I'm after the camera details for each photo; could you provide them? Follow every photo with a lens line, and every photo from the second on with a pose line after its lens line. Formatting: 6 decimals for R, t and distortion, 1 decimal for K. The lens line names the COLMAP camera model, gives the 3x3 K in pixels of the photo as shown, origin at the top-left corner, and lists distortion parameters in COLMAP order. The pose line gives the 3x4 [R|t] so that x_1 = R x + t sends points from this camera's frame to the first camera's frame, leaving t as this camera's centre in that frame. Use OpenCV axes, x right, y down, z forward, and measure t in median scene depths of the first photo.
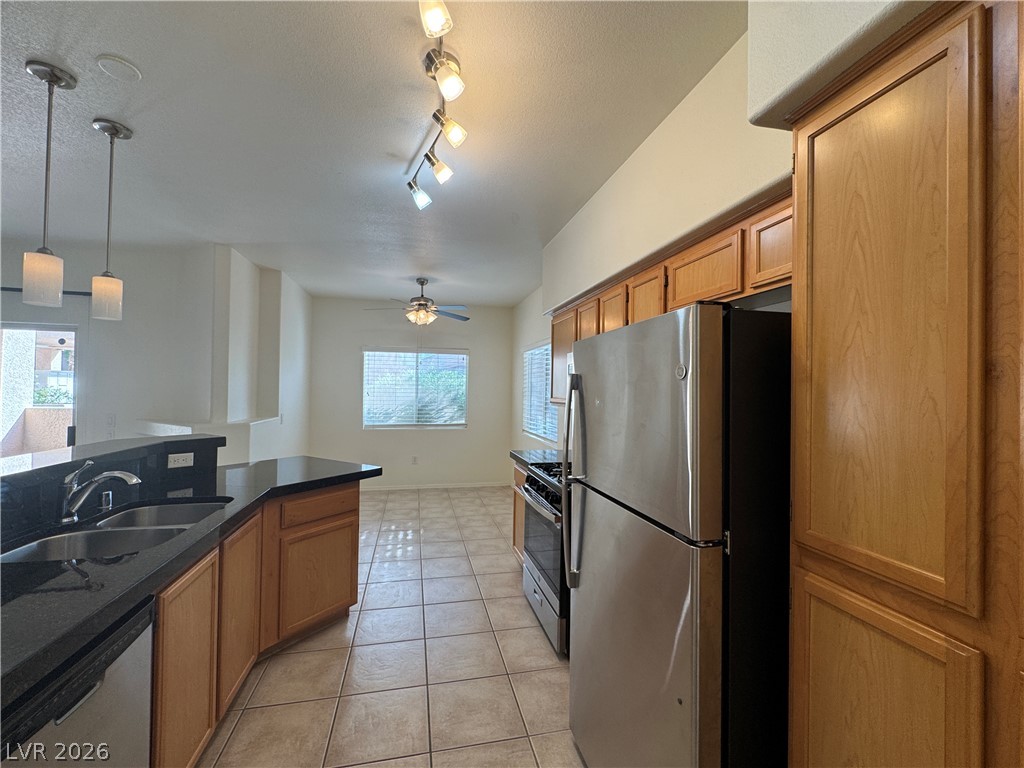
lens RADIAL K [[431.8, 0, 510.9], [0, 431.8, 383.9], [0, 0, 1]] dist [-0.003316, 0.000702]
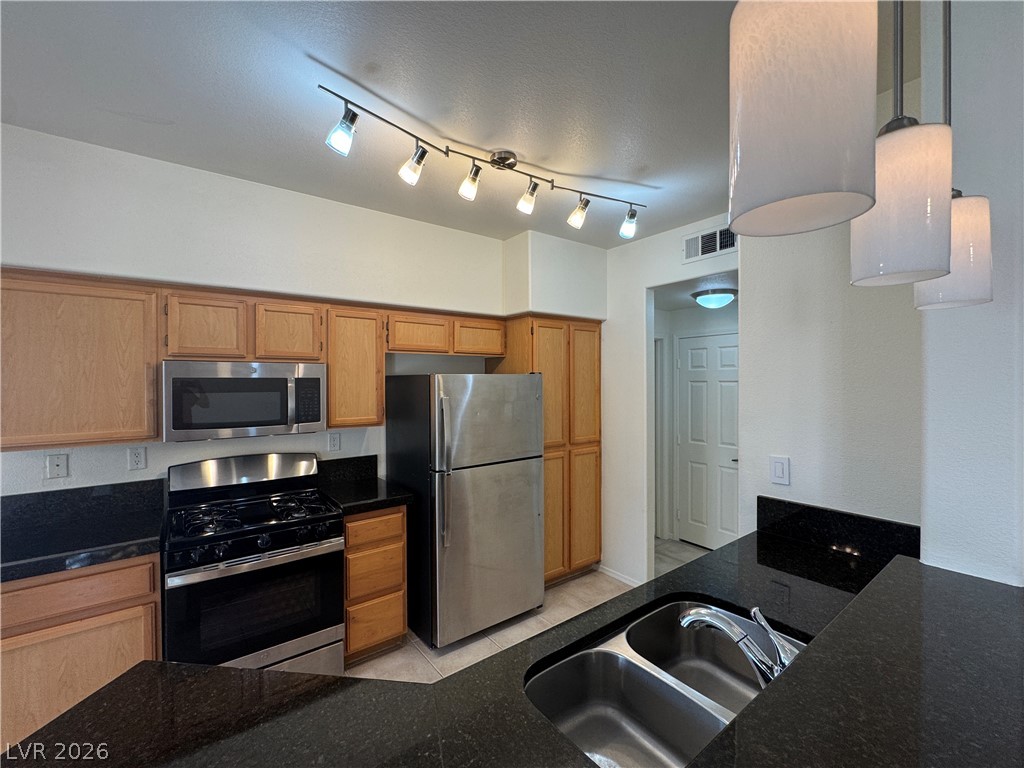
lens RADIAL K [[432.3, 0, 511.4], [0, 432.3, 385.1], [0, 0, 1]] dist [-0.002865, 0.000386]
pose [[-0.416836, -0.023957, 0.908666, -0.532183], [-0.016543, 0.999687, 0.018768, -0.040953], [-0.908831, -0.007209, -0.417101, 0.601096]]
